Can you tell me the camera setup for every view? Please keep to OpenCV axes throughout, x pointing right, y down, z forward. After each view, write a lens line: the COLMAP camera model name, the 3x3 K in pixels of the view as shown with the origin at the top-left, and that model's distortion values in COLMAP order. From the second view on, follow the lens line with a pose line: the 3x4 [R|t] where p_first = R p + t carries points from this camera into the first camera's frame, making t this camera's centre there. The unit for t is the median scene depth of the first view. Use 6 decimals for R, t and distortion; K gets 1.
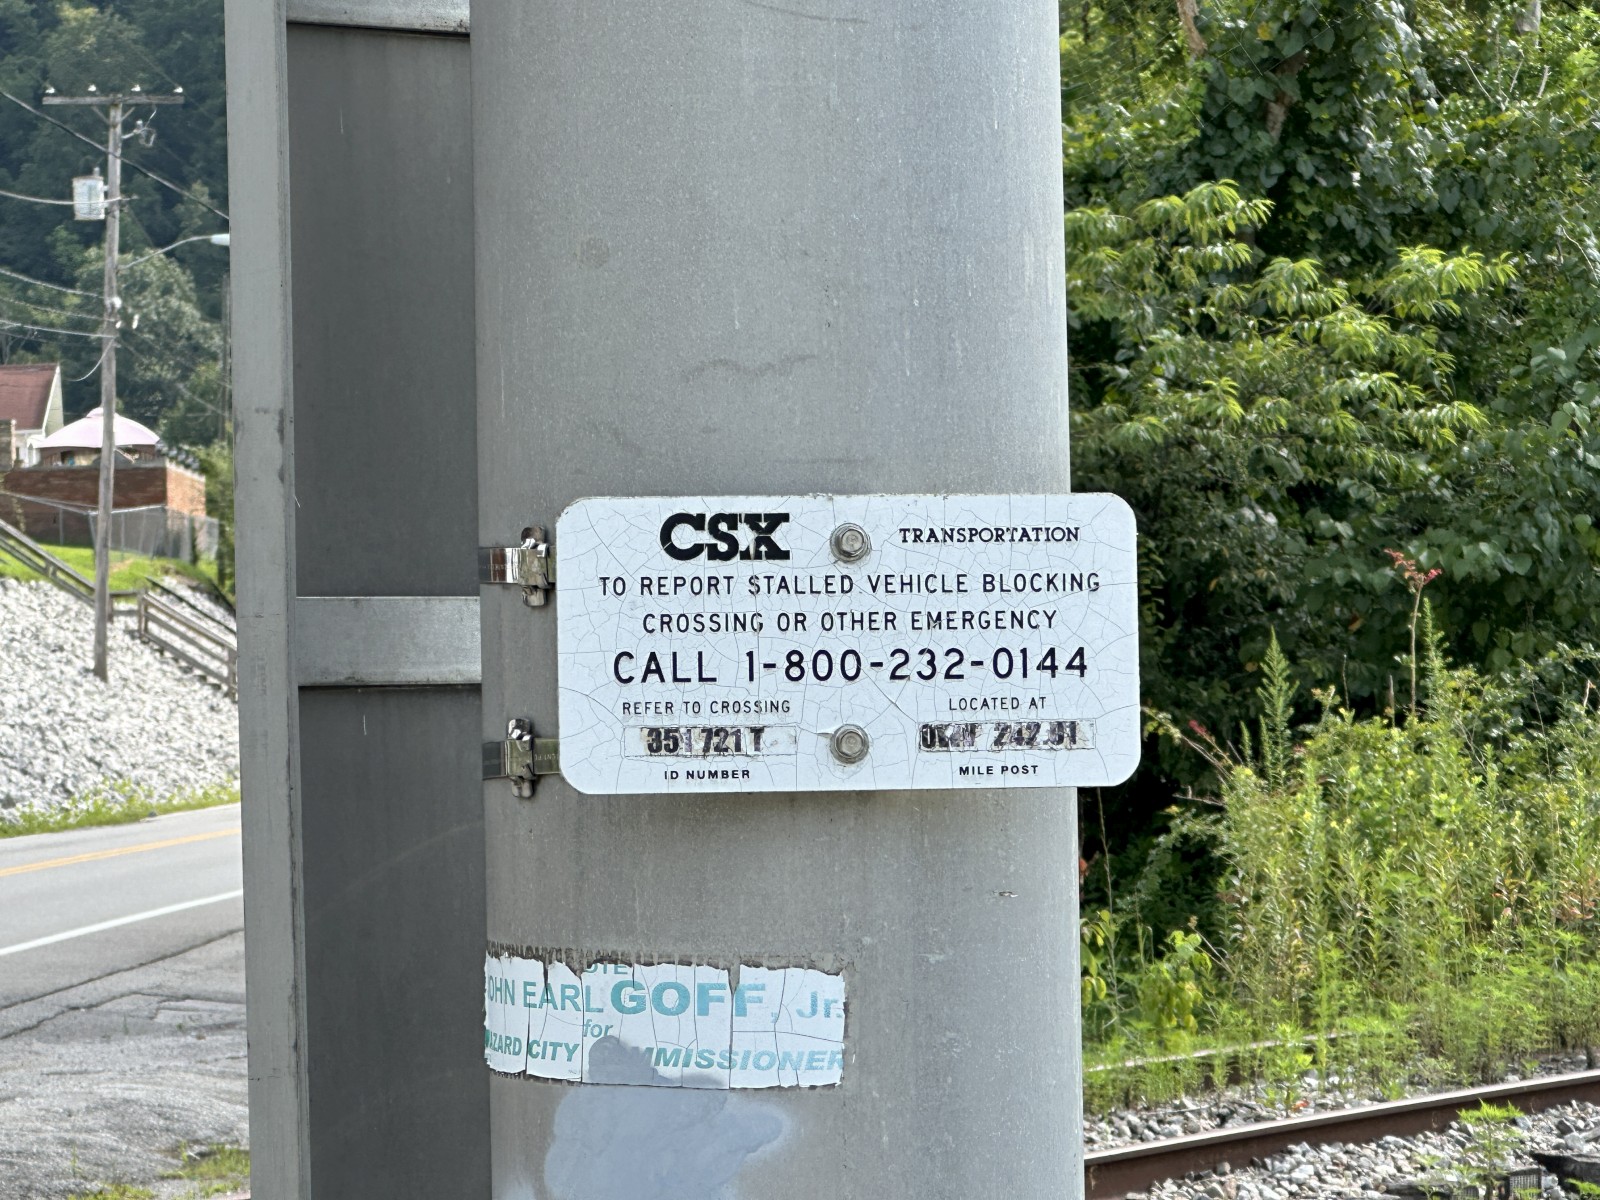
lens RADIAL K [[6032.5, 0, 800.0], [0, 6032.5, 600.0], [0, 0, 1]] dist [-0.025154, -1.776494]
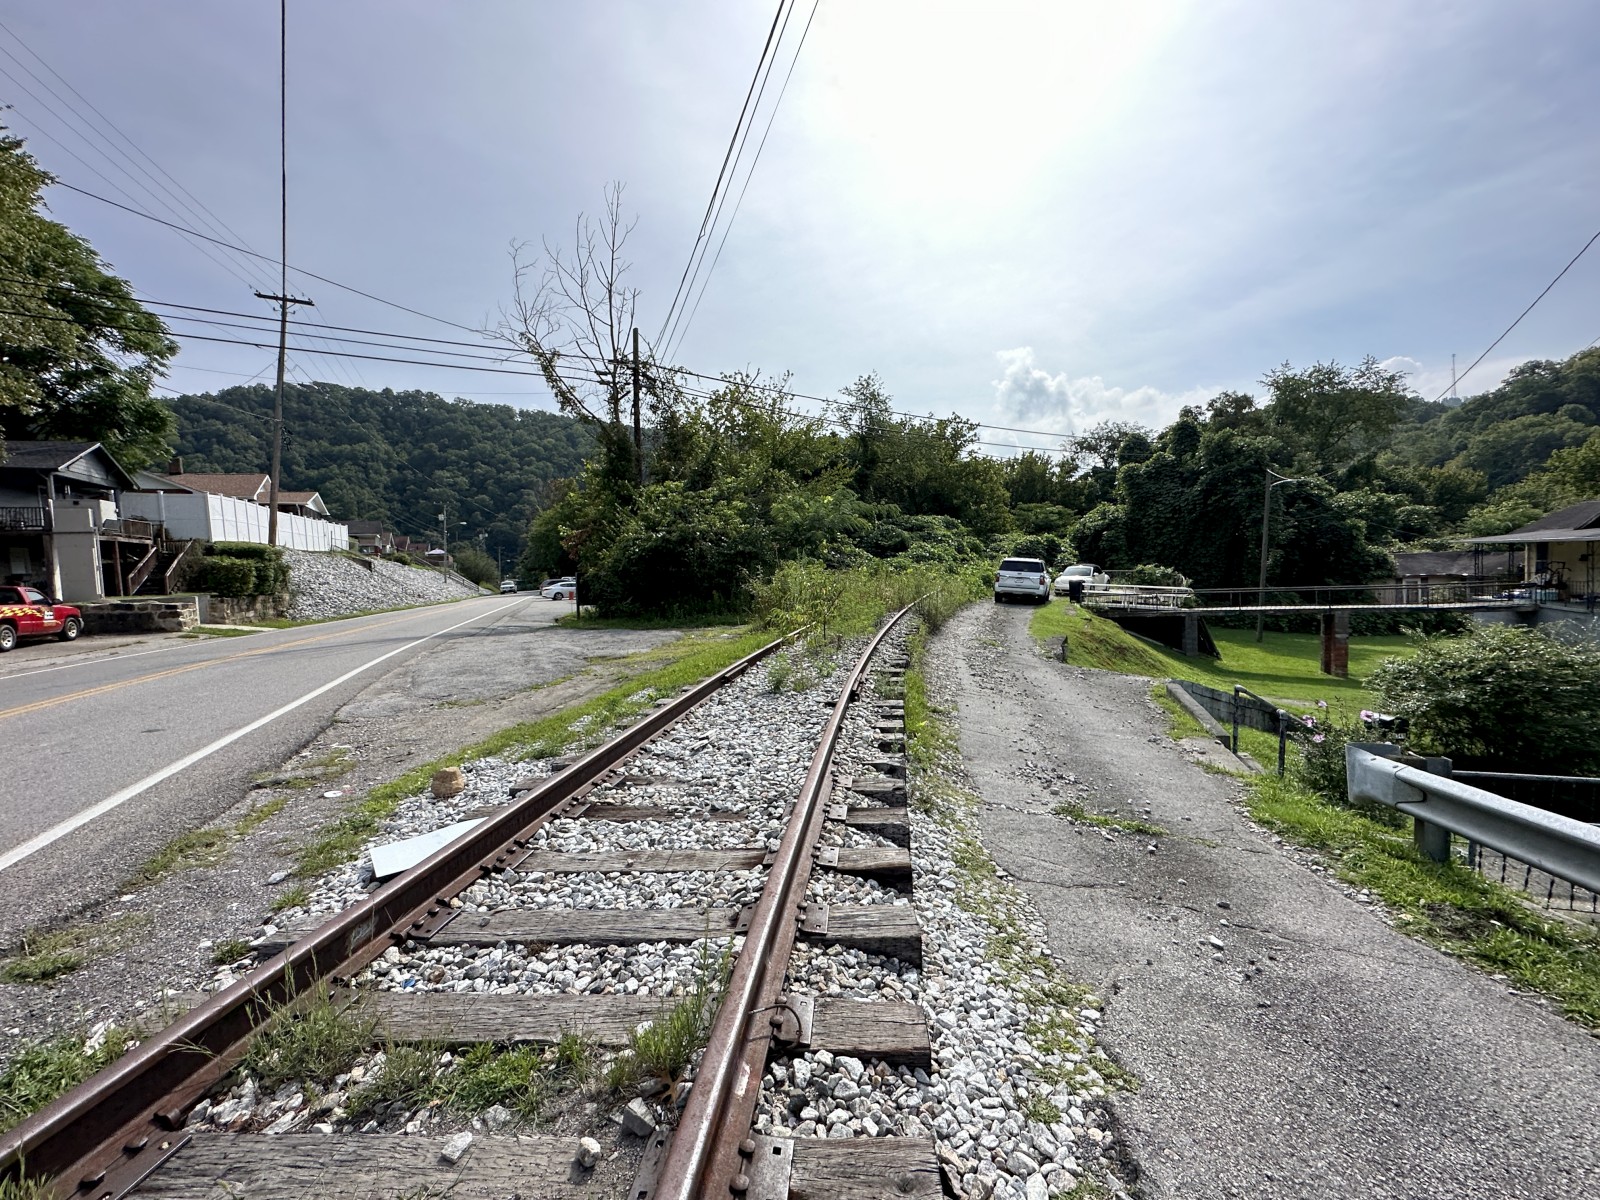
lens RADIAL K [[642.3, 0, 821.0], [0, 642.3, 594.7], [0, 0, 1]] dist [-0.011642, -0.000010]
pose [[0.903676, -0.042755, 0.426076, -0.070120], [0.026721, 0.998694, 0.043542, 0.010359], [-0.427381, -0.027963, 0.903639, 0.197988]]
